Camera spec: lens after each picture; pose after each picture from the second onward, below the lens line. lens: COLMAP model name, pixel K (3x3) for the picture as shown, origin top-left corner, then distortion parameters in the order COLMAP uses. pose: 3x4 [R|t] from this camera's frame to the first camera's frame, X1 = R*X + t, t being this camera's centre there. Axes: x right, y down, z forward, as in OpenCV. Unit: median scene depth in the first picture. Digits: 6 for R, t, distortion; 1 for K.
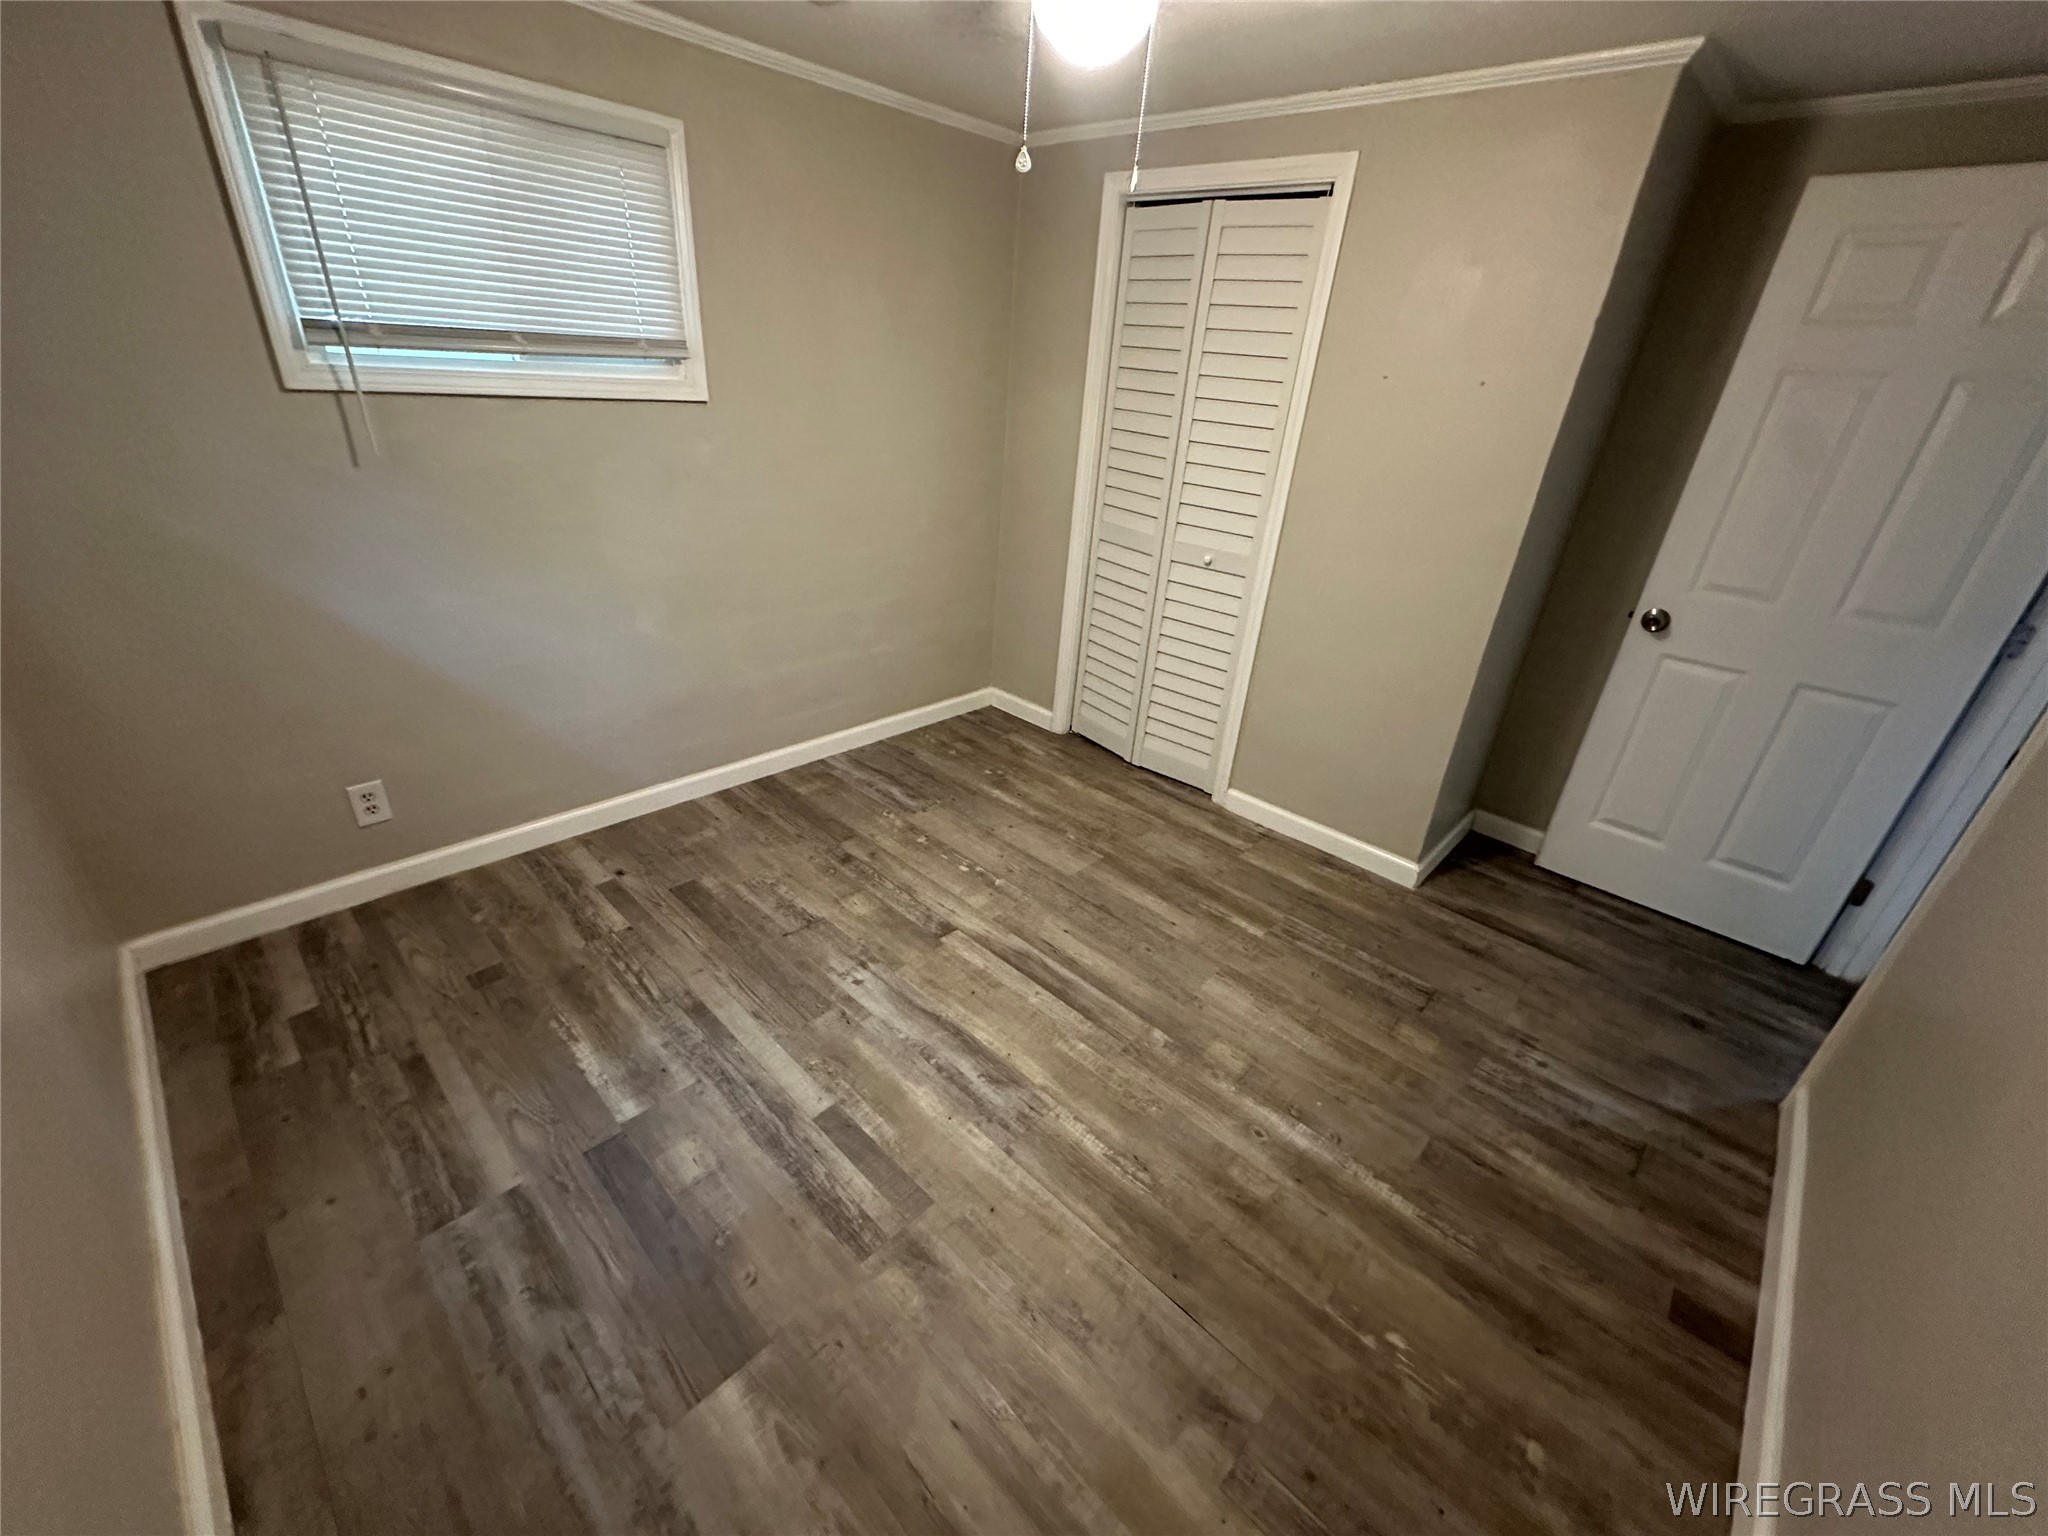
lens RADIAL K [[820.3, 0, 1021.0], [0, 820.3, 769.0], [0, 0, 1]] dist [-0.001858, 0.000605]
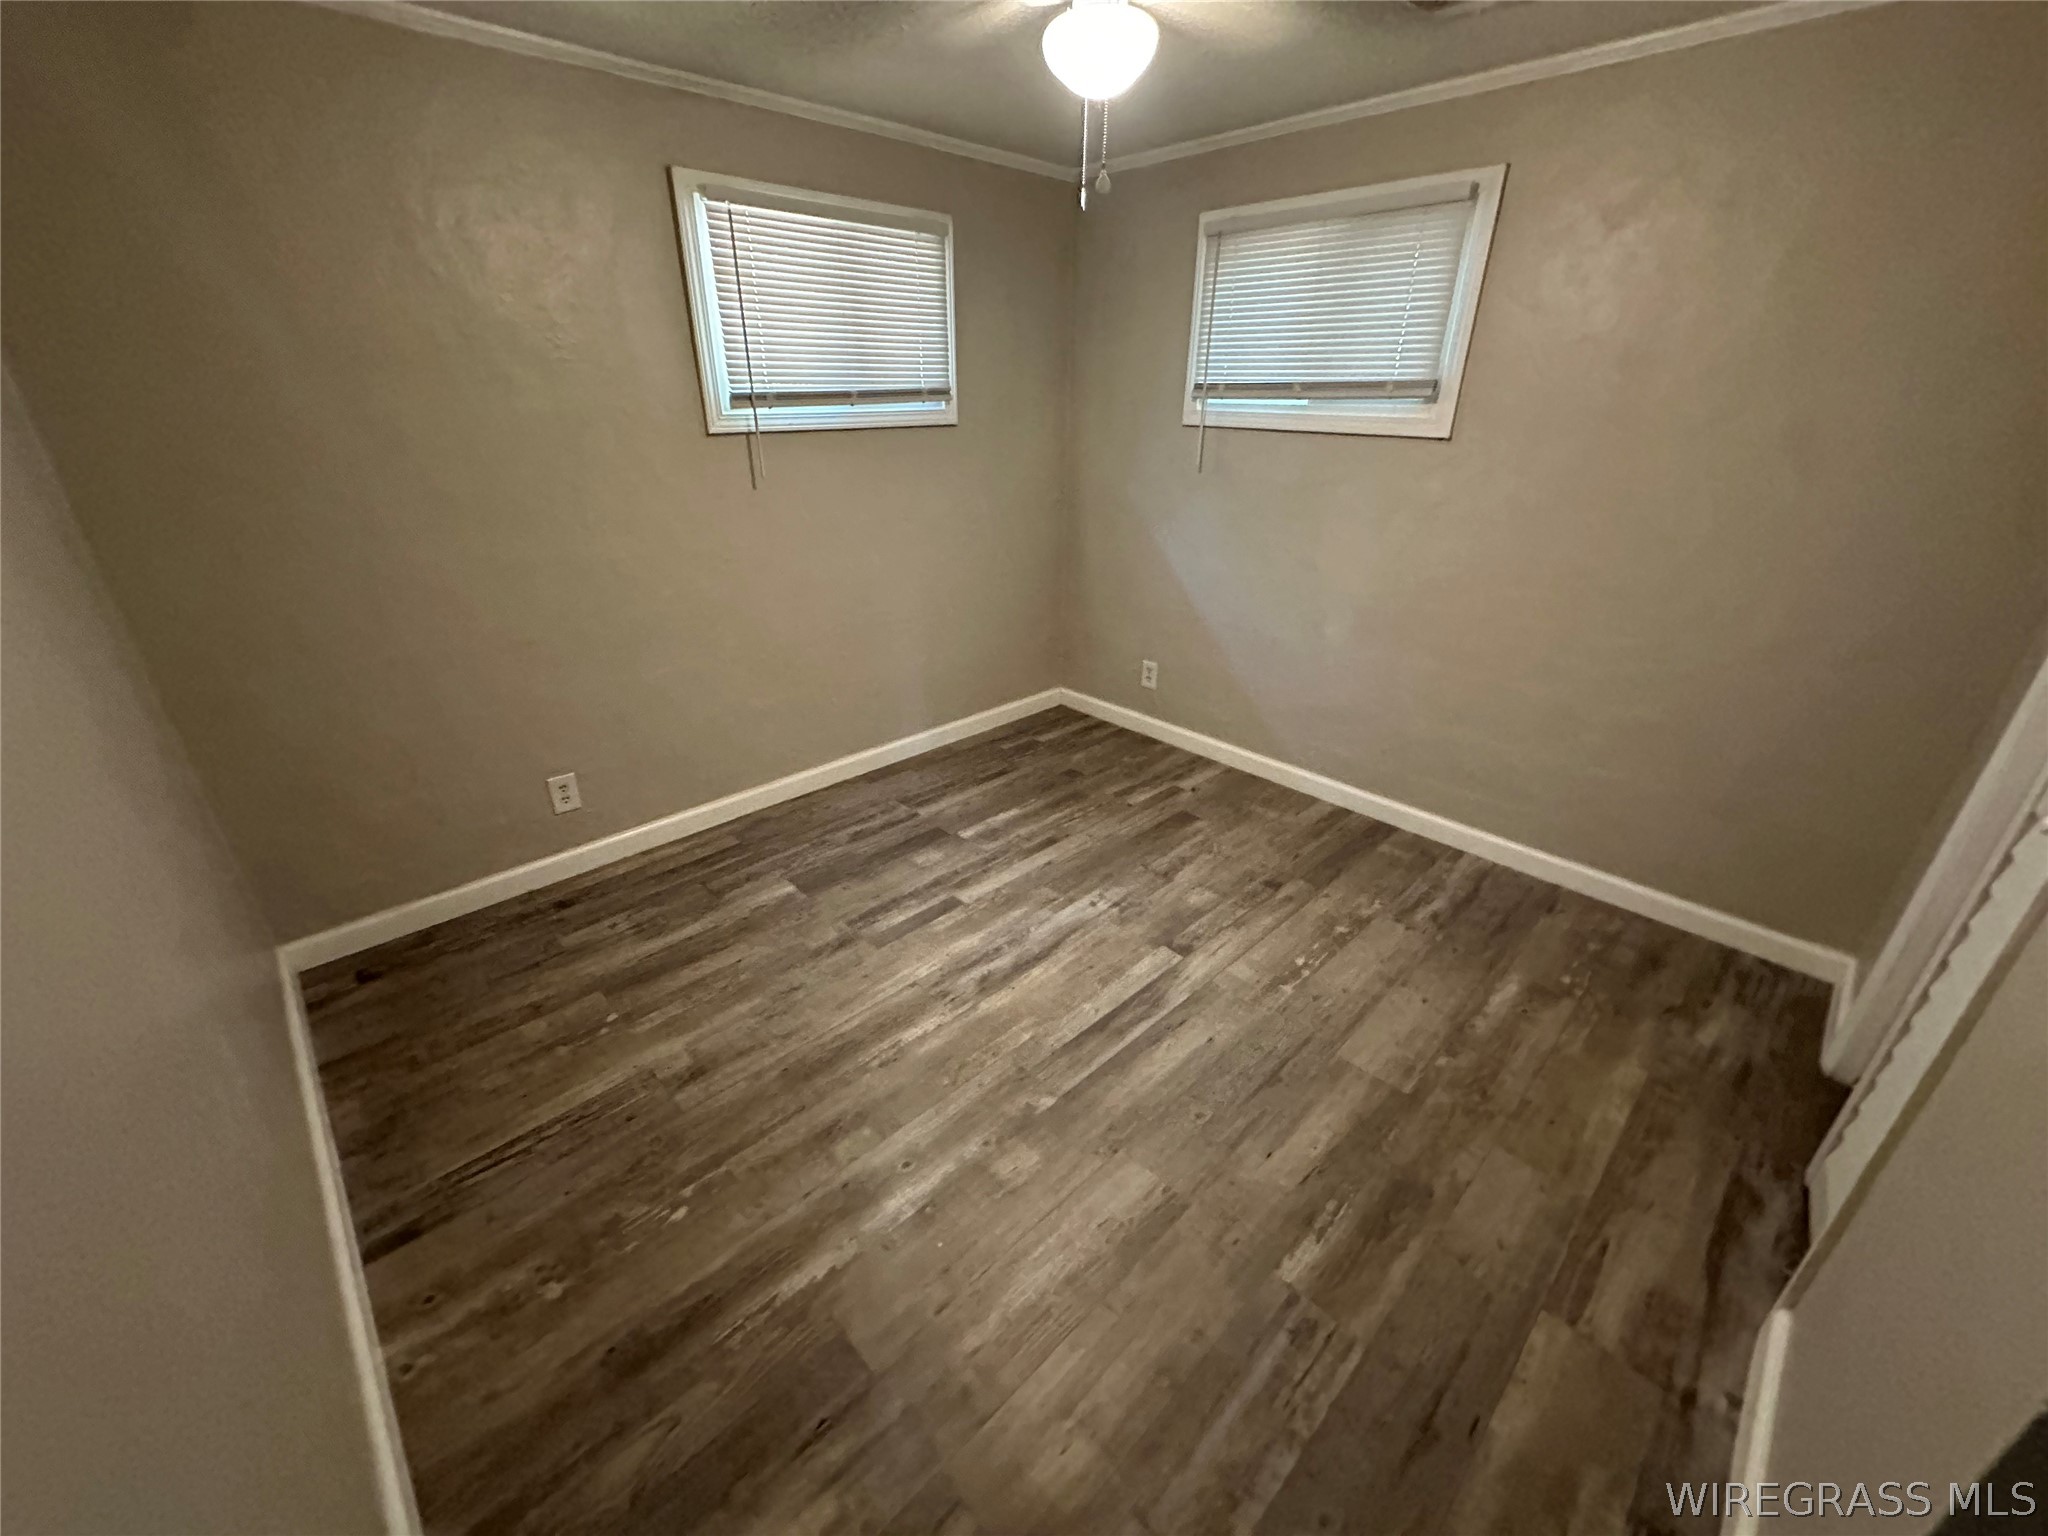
lens RADIAL K [[820.3, 0, 1021.0], [0, 820.3, 769.0], [0, 0, 1]] dist [-0.001858, 0.000605]
pose [[-0.047036, 0.363758, -0.930305, 0.868932], [-0.449318, 0.824091, 0.344945, -0.271783], [0.892133, 0.434228, 0.124681, 0.704454]]
